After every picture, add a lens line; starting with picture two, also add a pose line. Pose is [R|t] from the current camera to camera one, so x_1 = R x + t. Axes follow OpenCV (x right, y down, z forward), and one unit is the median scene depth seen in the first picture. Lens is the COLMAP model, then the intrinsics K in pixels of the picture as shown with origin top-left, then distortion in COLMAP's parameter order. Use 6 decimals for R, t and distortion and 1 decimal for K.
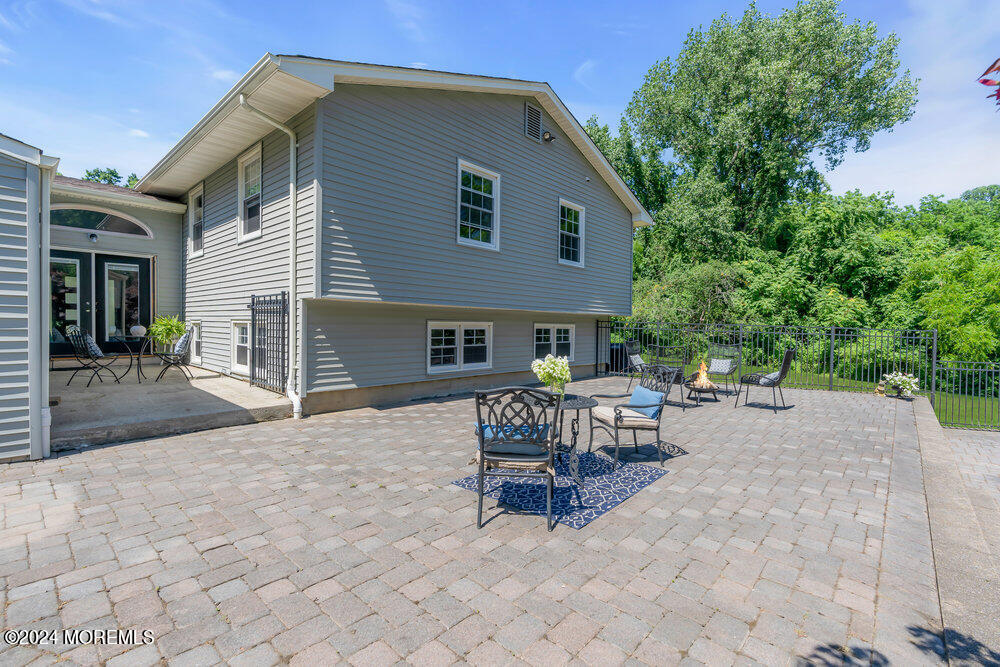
lens RADIAL K [[446.8, 0, 501.6], [0, 446.8, 331.6], [0, 0, 1]] dist [-0.006330, 0.001792]
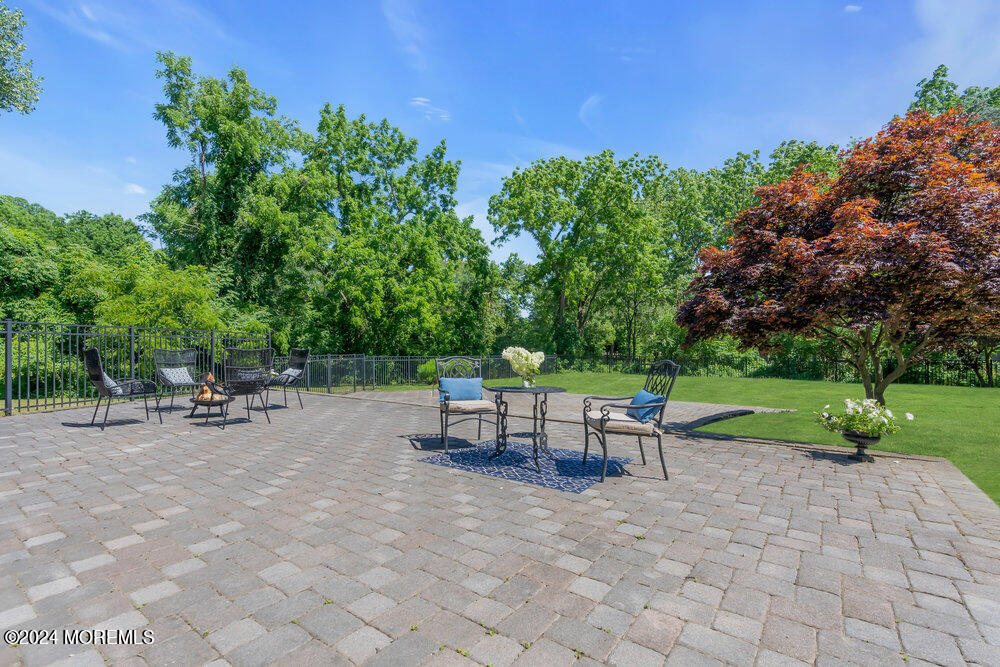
lens RADIAL K [[446.8, 0, 501.6], [0, 446.8, 331.6], [0, 0, 1]] dist [-0.006330, 0.001792]
pose [[-0.097719, 0.013819, 0.995118, -0.800150], [0.011873, 0.999849, -0.012719, 0.027219], [-0.995143, 0.010572, -0.097868, 1.017717]]
